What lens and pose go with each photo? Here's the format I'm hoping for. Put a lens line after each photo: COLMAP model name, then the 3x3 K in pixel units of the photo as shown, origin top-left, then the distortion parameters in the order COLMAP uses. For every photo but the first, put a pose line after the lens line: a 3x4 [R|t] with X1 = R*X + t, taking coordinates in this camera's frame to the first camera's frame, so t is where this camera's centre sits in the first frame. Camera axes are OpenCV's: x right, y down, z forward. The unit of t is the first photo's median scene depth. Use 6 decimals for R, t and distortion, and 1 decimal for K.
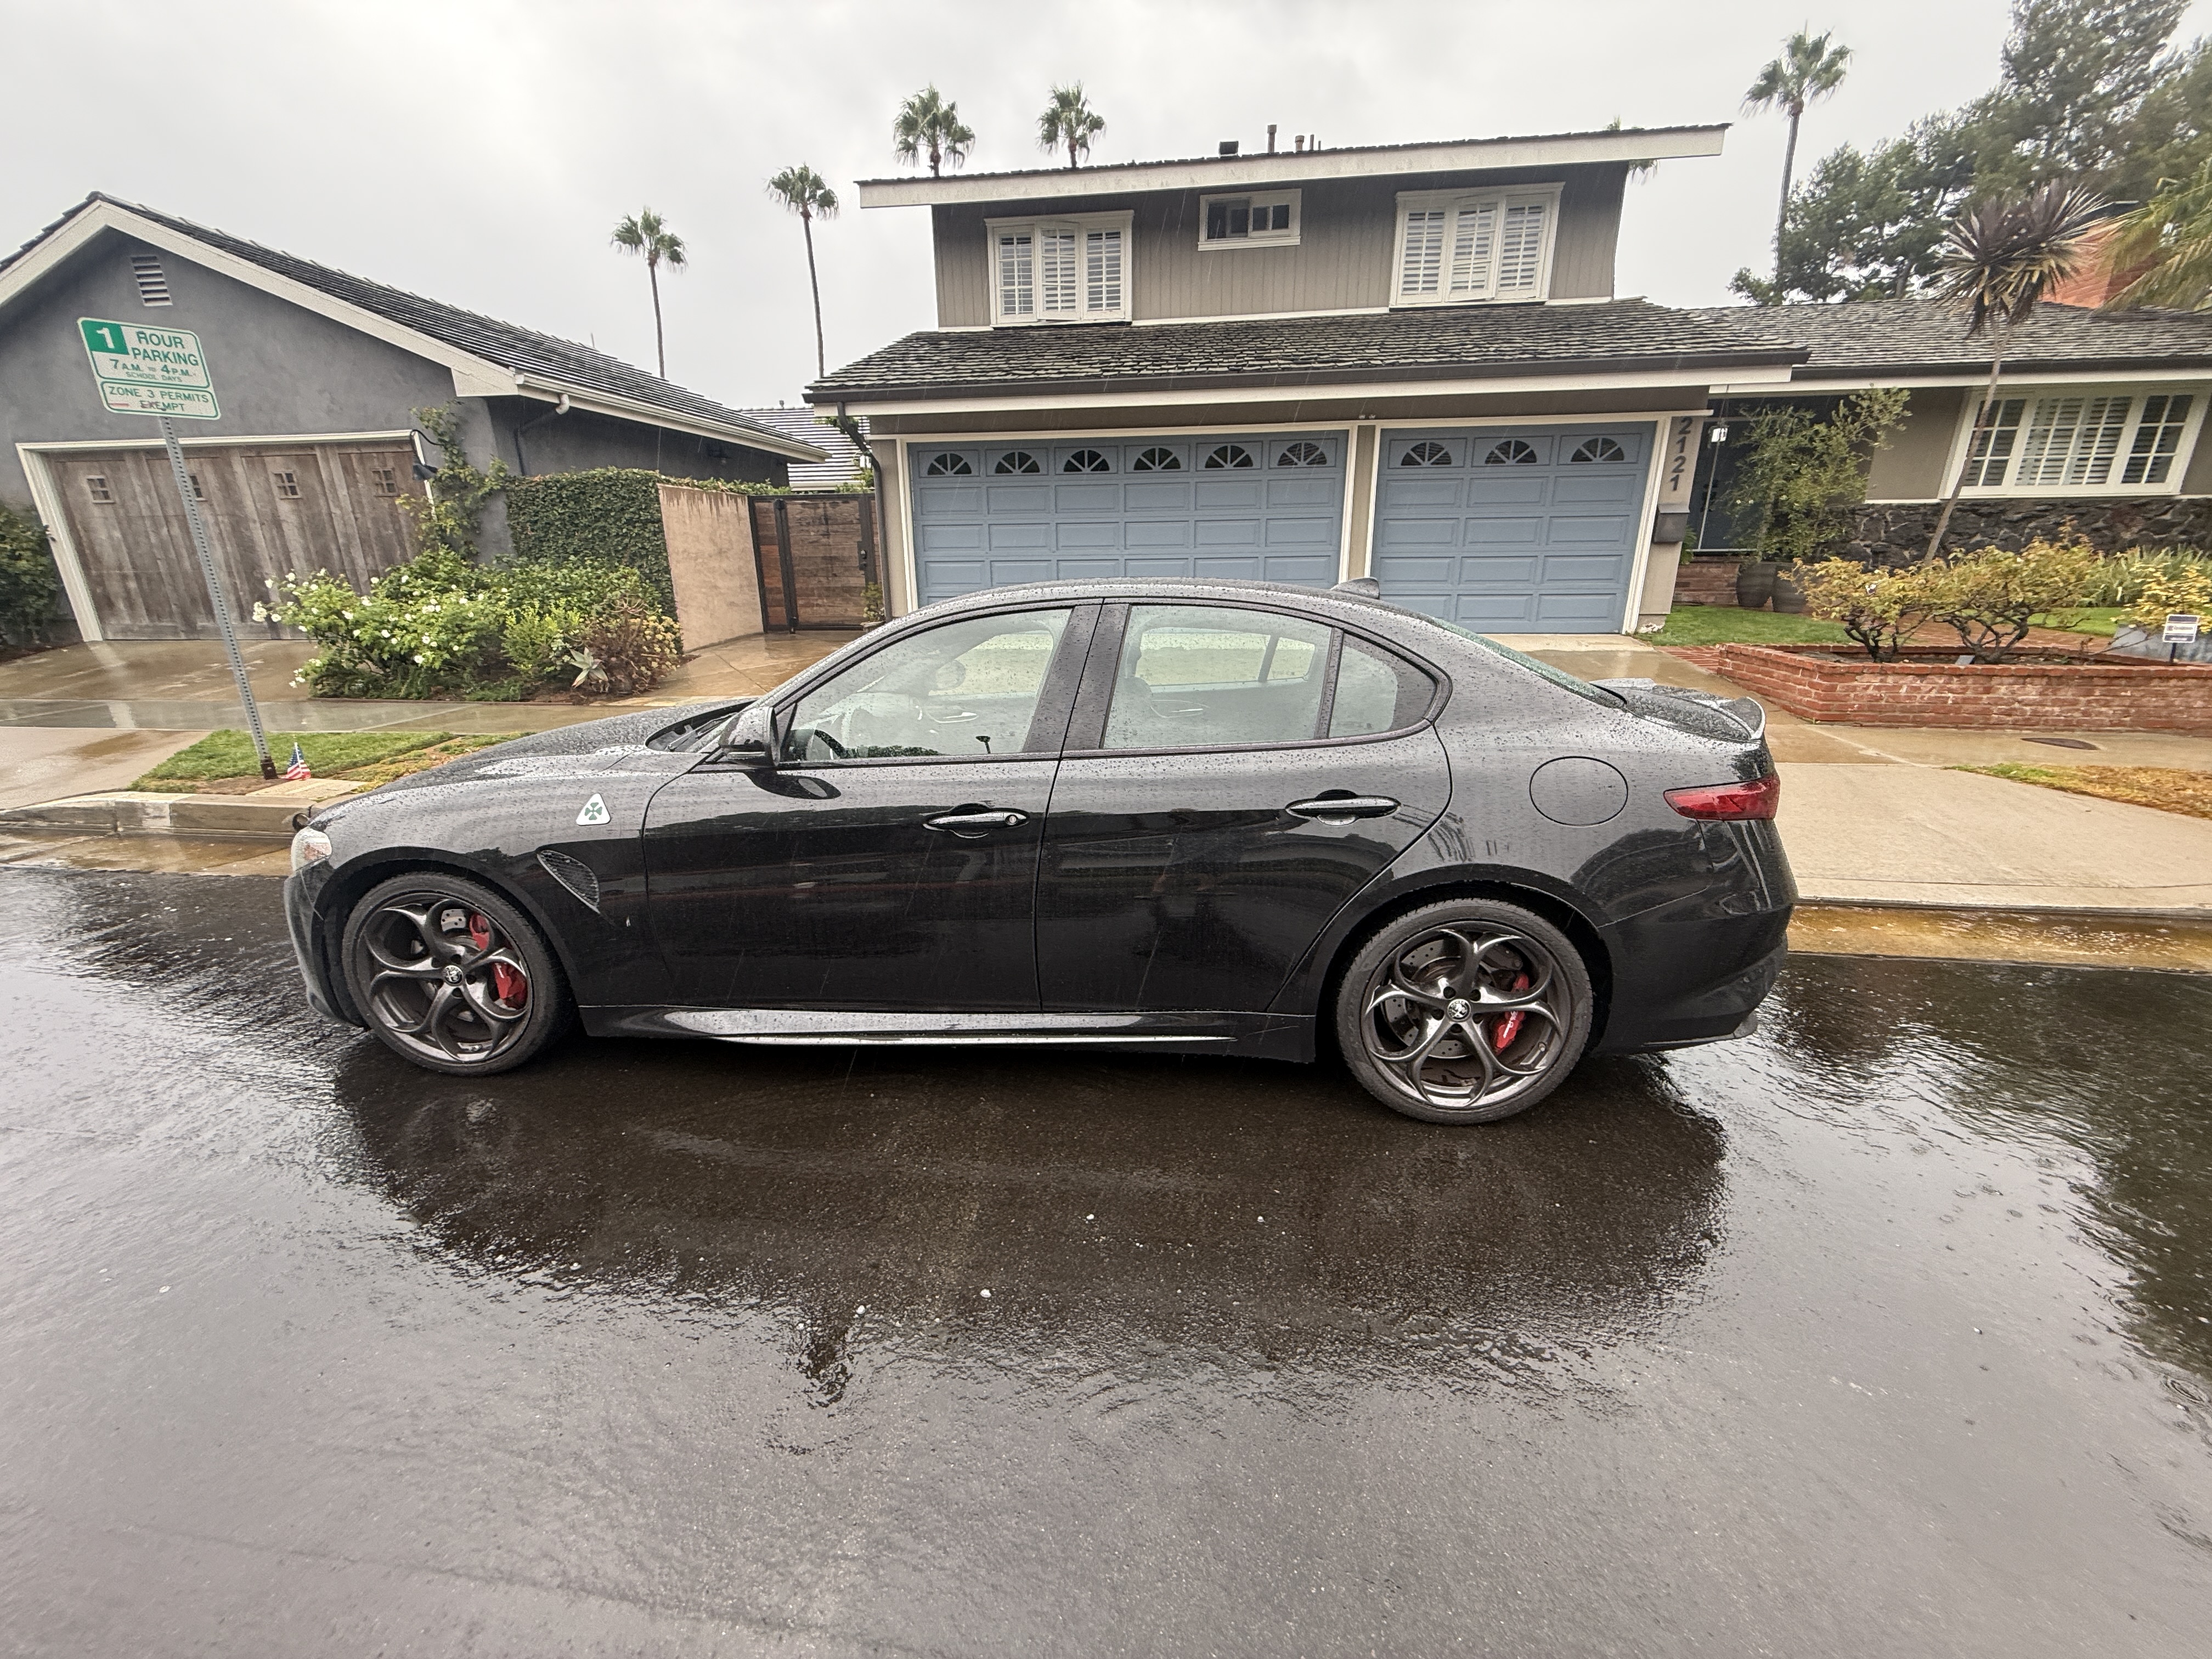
lens RADIAL K [[877.8, 0, 1100.0], [0, 877.8, 827.1], [0, 0, 1]] dist [-0.001040, 0.000453]
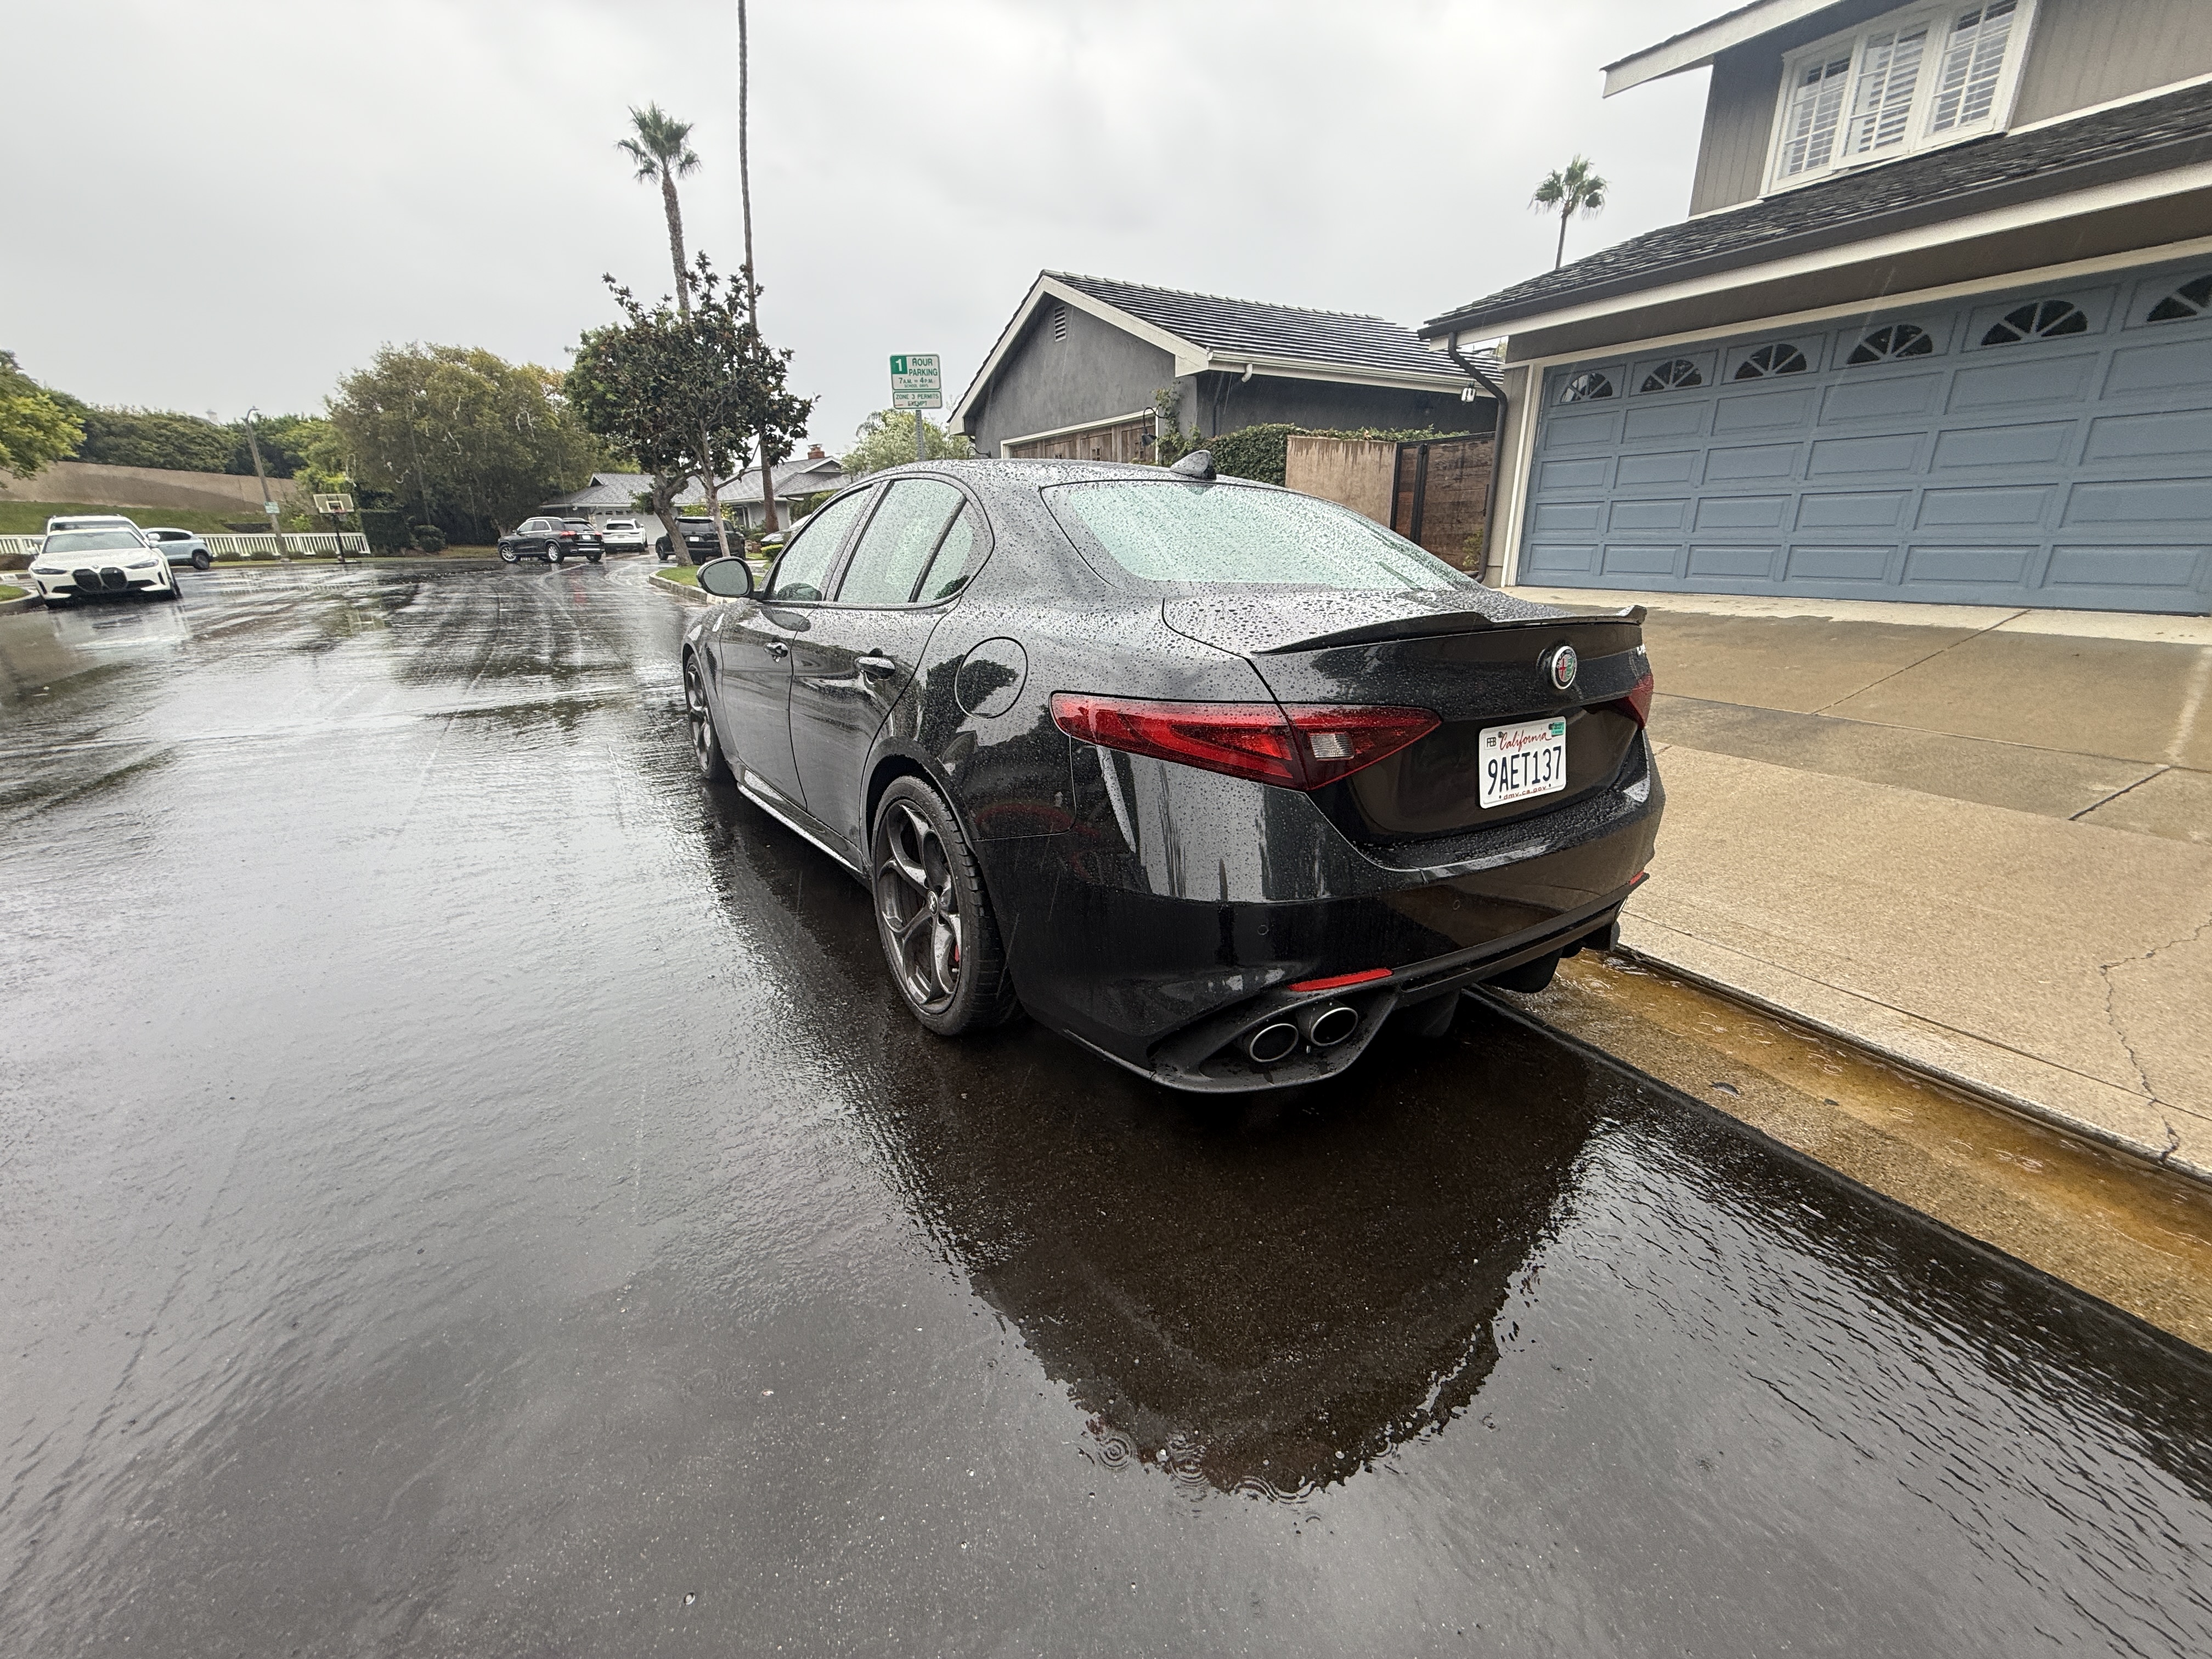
lens RADIAL K [[877.8, 0, 1100.0], [0, 877.8, 827.1], [0, 0, 1]] dist [-0.001040, 0.000453]
pose [[0.626209, 0.251751, -0.737892, 0.248848], [-0.226538, 0.964353, 0.136764, -0.008147], [0.746018, 0.081518, 0.660917, 0.105581]]
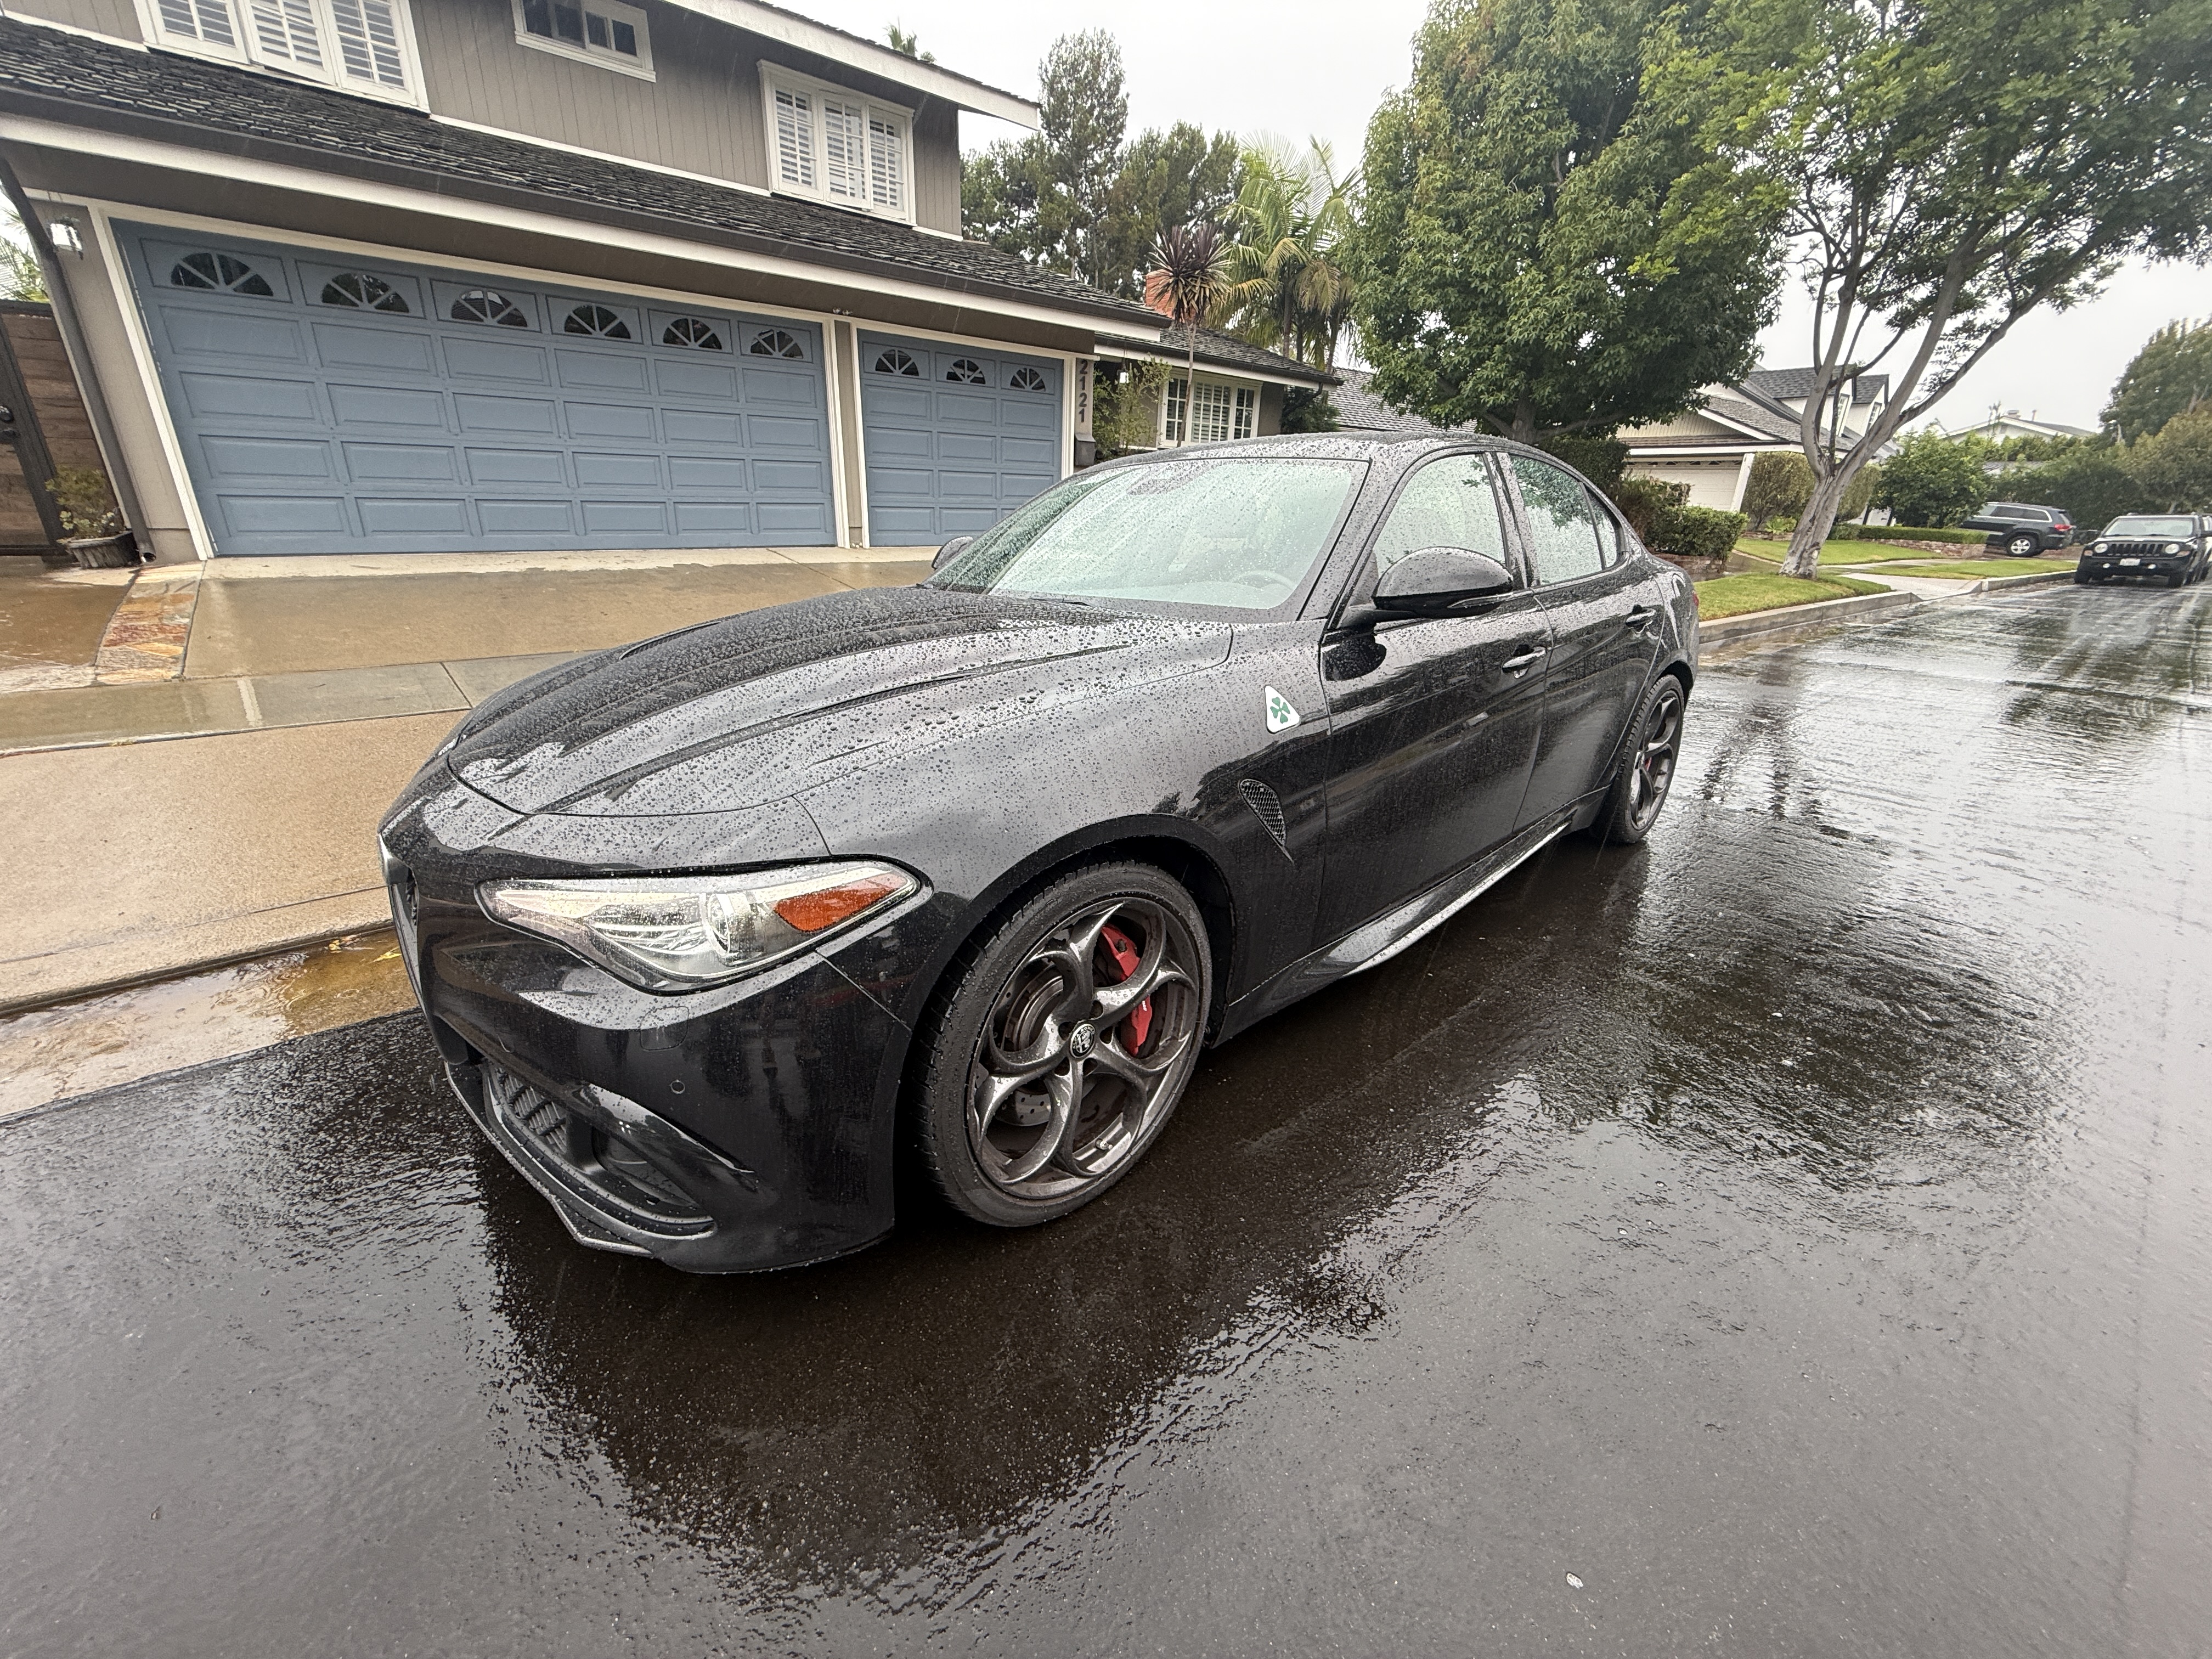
lens RADIAL K [[877.8, 0, 1100.0], [0, 877.8, 827.1], [0, 0, 1]] dist [-0.001040, 0.000453]
pose [[0.676657, -0.232427, 0.698651, -0.253040], [0.184350, 0.972127, 0.144861, -0.011776], [-0.712847, 0.030775, 0.700644, 0.133448]]
